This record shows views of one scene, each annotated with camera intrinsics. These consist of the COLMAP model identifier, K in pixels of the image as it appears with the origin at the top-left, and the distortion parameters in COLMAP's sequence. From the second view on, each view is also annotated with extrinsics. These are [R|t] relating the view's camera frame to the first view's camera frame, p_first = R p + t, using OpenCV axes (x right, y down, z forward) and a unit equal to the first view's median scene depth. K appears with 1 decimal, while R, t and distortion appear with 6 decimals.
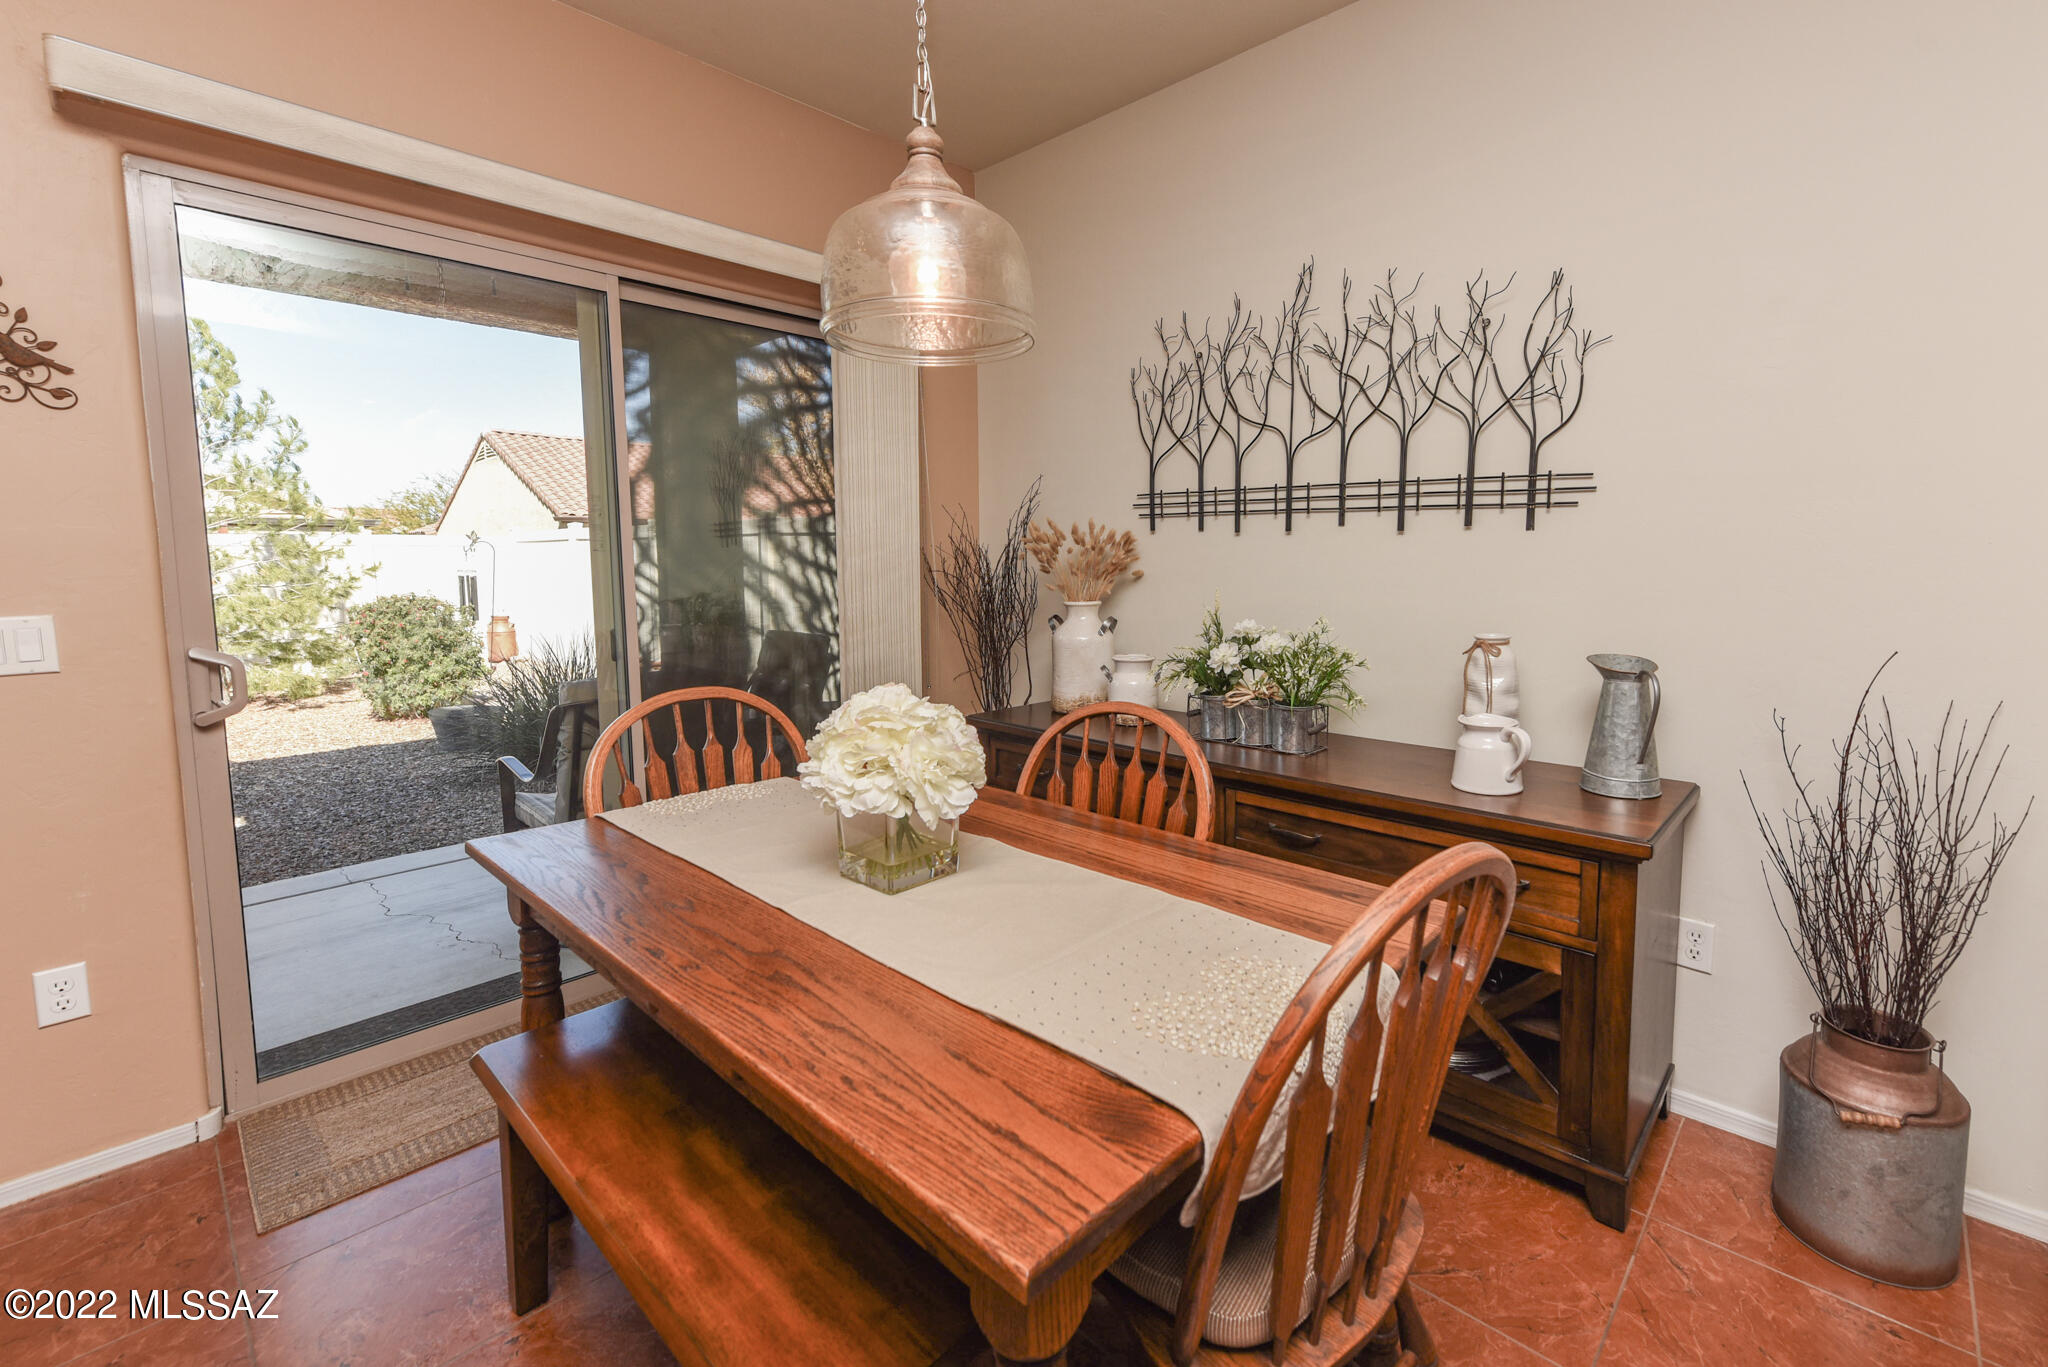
lens RADIAL K [[888.7, 0, 1026.8], [0, 888.7, 641.6], [0, 0, 1]] dist [0.001178, 0.000235]
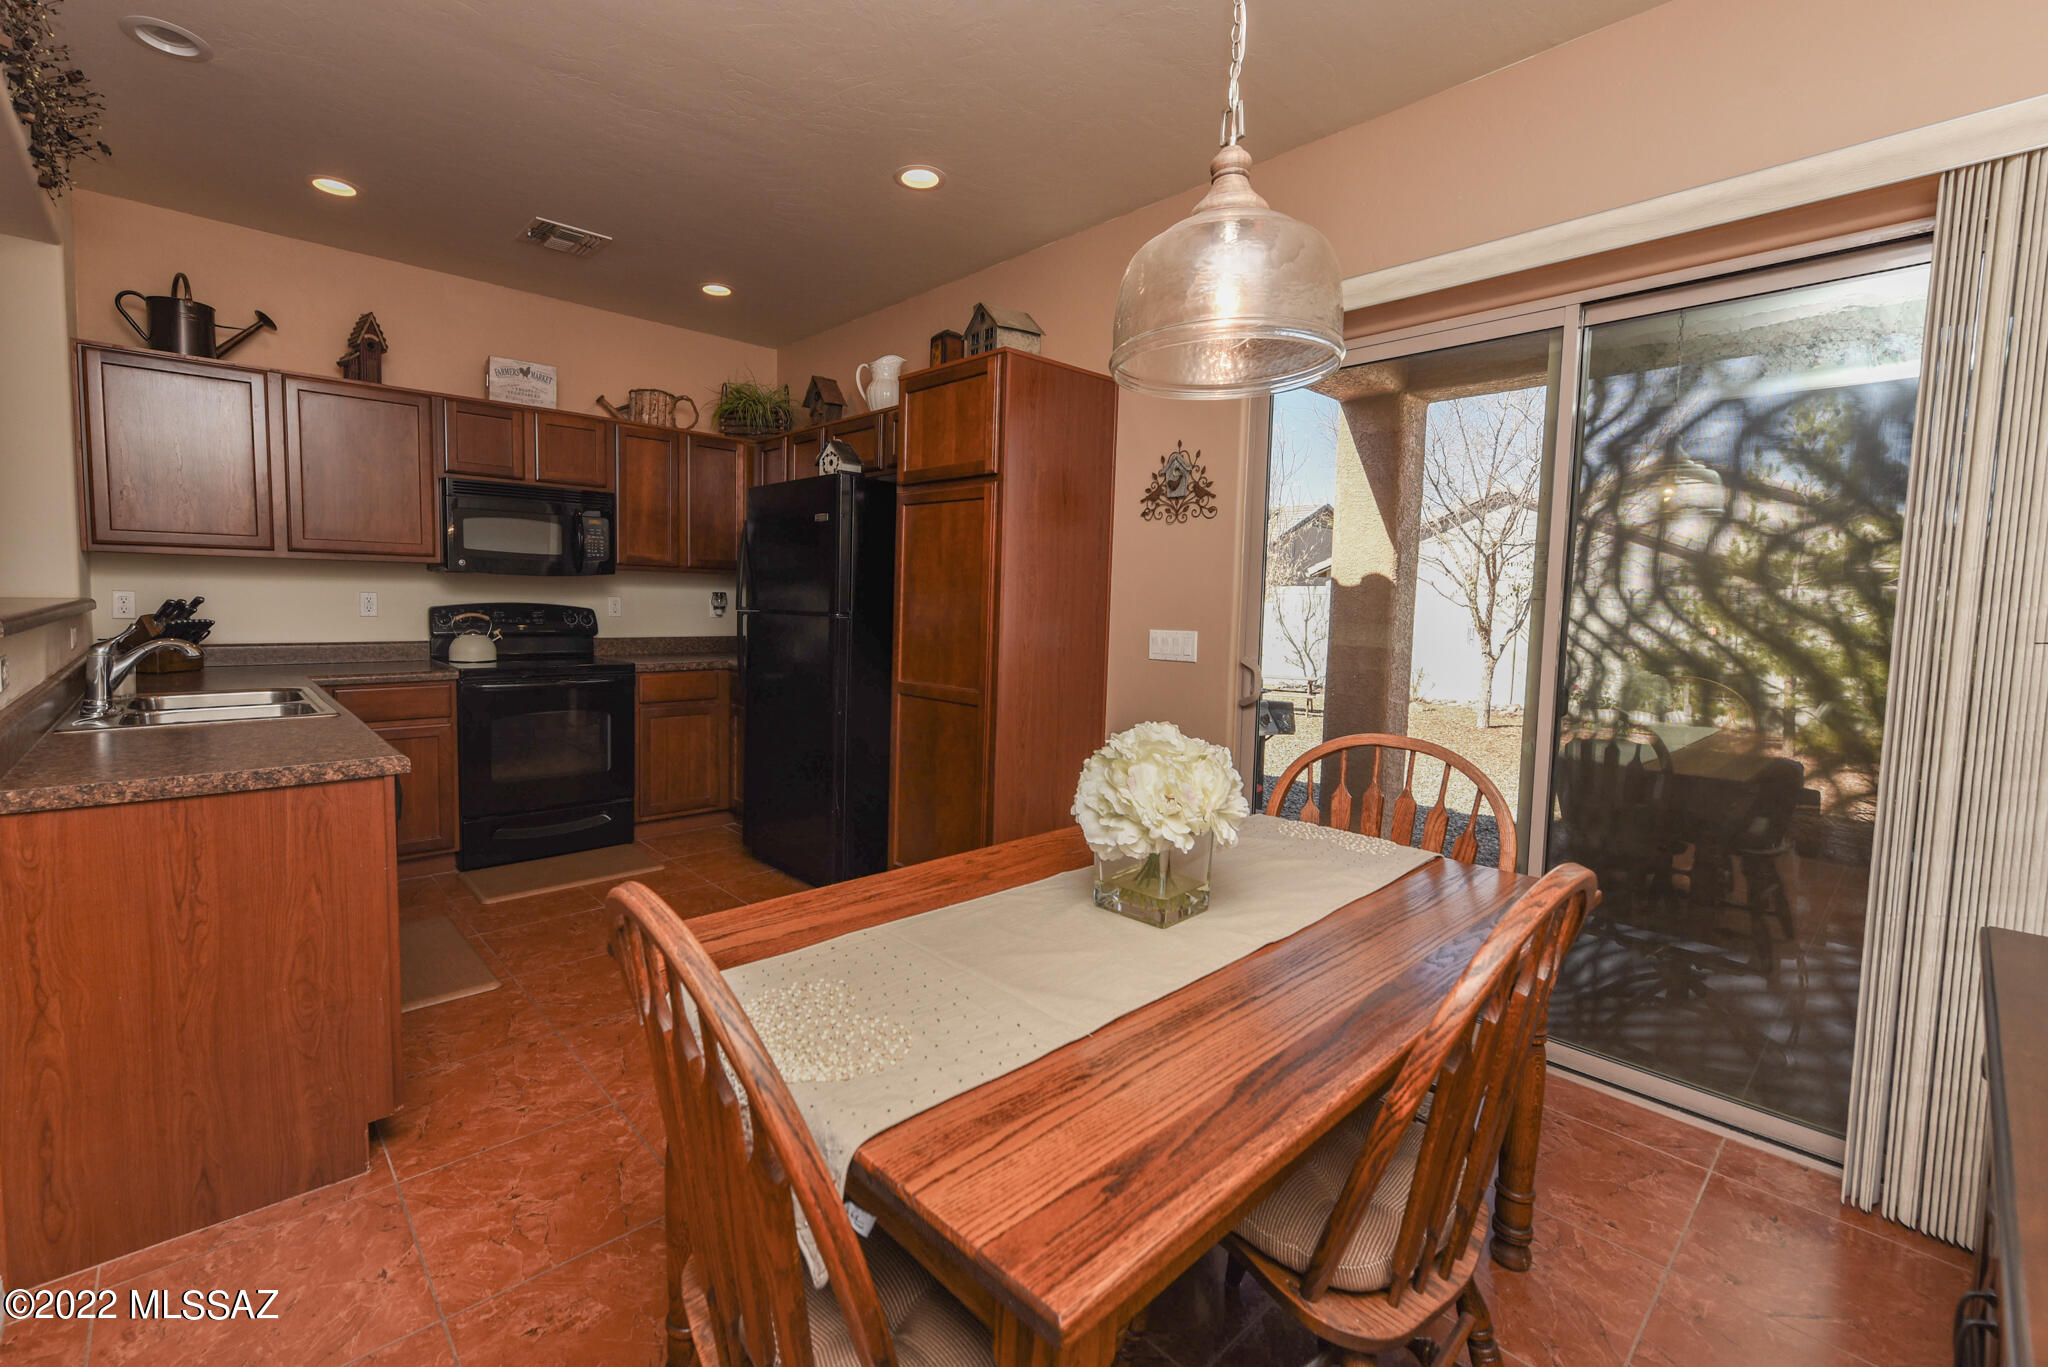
lens RADIAL K [[875.7, 0, 1034.6], [0, 875.7, 656.9], [0, 0, 1]] dist [0.037714, 0.000025]
pose [[-0.032967, 0.067671, -0.997163, 0.864052], [-0.119240, 0.990313, 0.071148, -0.080744], [0.992318, 0.121248, -0.024578, 0.871448]]
